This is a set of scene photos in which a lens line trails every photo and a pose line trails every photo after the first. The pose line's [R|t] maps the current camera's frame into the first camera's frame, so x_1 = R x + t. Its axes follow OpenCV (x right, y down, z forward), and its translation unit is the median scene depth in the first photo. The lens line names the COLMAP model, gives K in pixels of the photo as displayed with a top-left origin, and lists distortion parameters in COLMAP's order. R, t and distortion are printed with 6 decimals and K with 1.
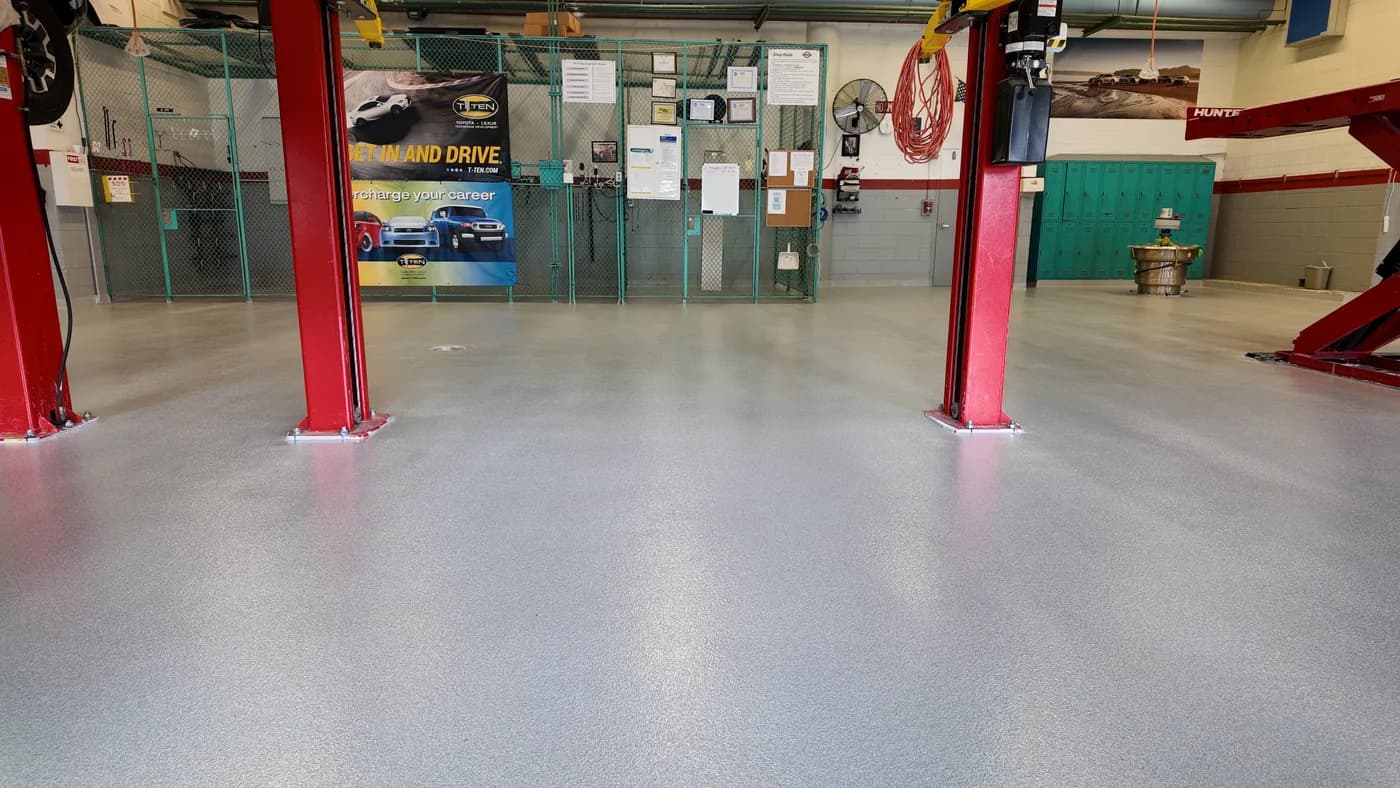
lens RADIAL K [[848.1, 0, 700.6], [0, 848.1, 393.2], [0, 0, 1]] dist [0.035197, -0.000906]
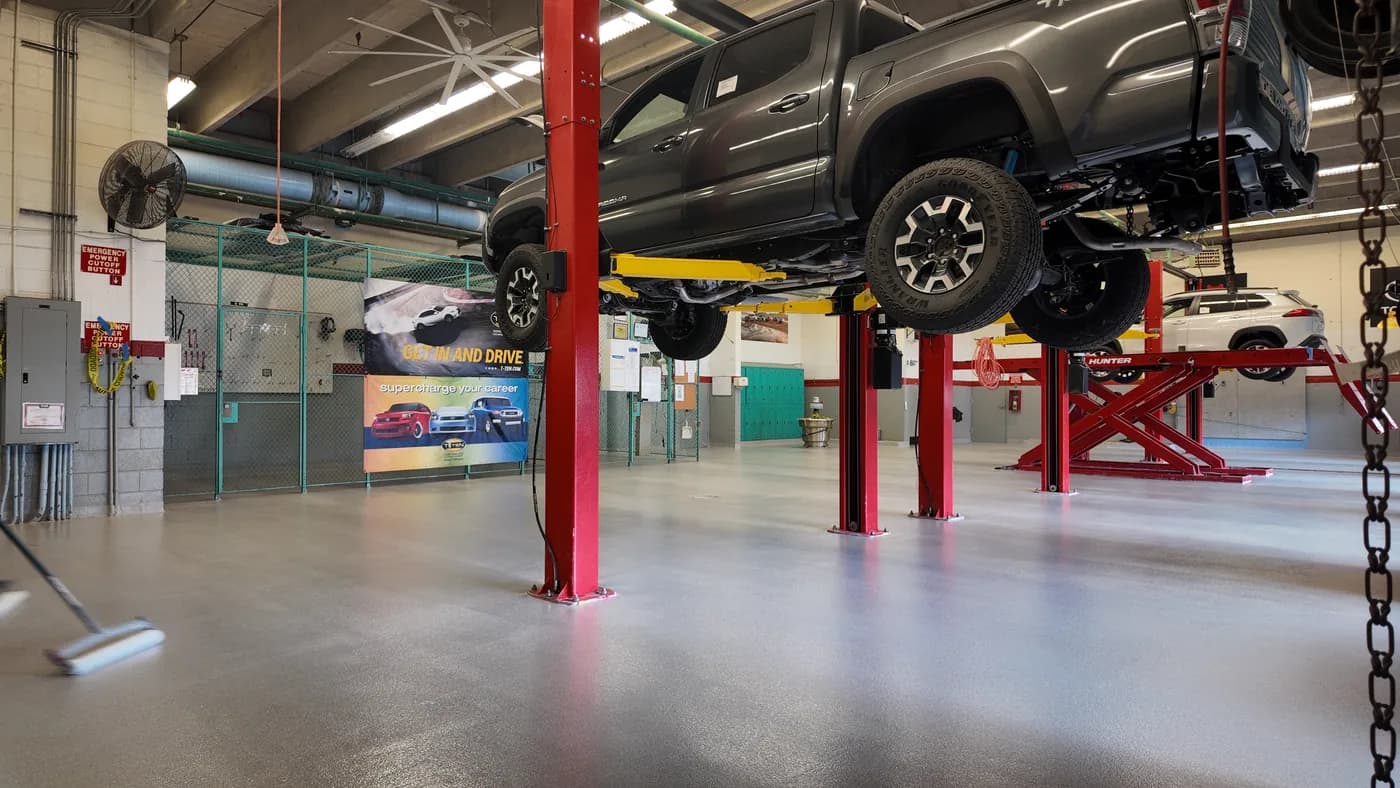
lens RADIAL K [[848.1, 0, 698.5], [0, 848.1, 396.8], [0, 0, 1]] dist [0.035197, -0.000906]
pose [[0.726211, -0.002561, 0.687467, -0.891796], [0.135513, 0.980906, -0.139496, -0.014595], [-0.673984, 0.194464, 0.712692, -0.045765]]
